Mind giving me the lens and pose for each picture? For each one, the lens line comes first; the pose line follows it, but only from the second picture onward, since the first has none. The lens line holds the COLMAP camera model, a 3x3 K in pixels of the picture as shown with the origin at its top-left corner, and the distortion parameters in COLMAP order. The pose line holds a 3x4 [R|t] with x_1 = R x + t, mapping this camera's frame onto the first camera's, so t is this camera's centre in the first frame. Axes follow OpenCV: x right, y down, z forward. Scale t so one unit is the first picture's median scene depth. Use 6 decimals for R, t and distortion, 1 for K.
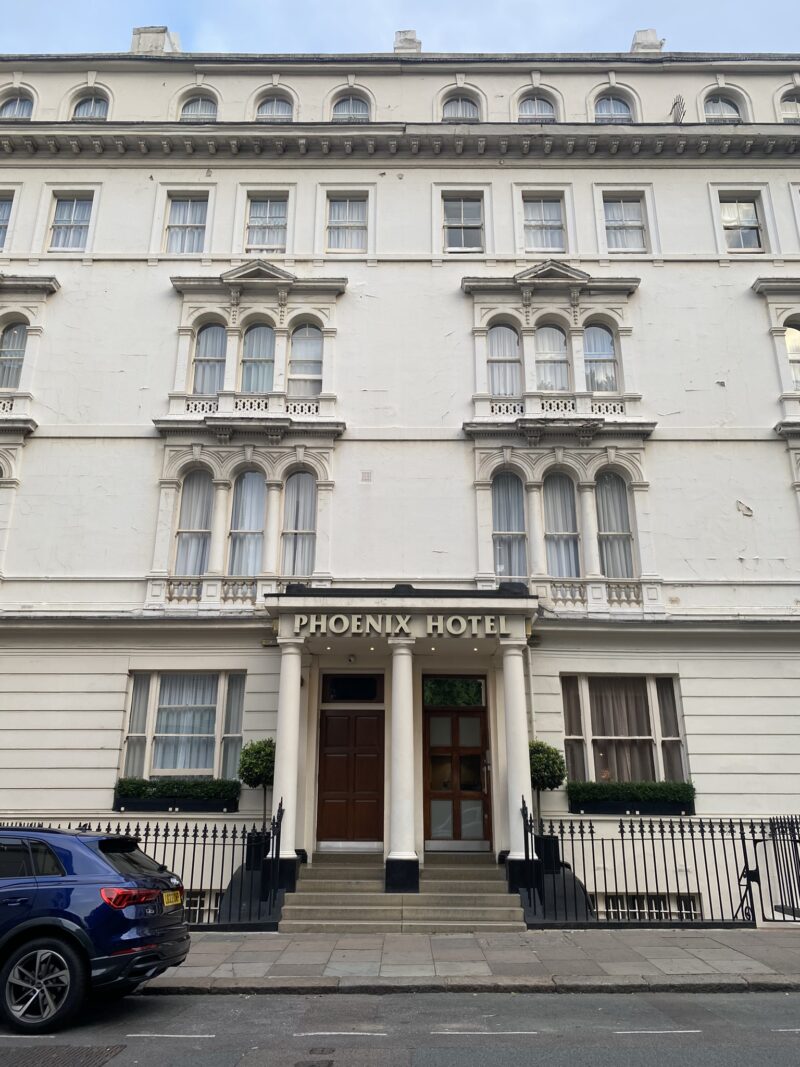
lens RADIAL K [[818.2, 0, 404.6], [0, 818.2, 525.1], [0, 0, 1]] dist [0.024239, -0.049628]
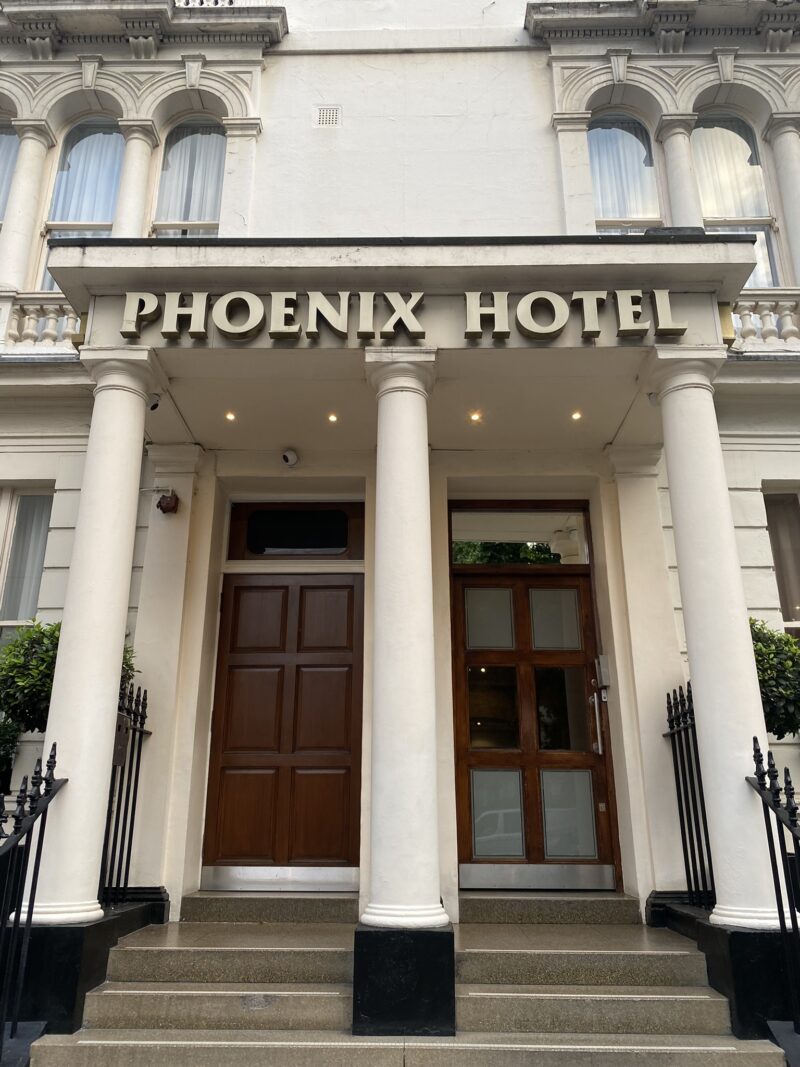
lens RADIAL K [[818.2, 0, 394.3], [0, 818.2, 542.3], [0, 0, 1]] dist [0.024239, -0.049628]
pose [[0.999824, -0.004846, -0.018133, 0.000018], [0.005200, 0.999795, 0.019545, 0.217832], [0.018035, -0.019636, 0.999645, 0.599282]]
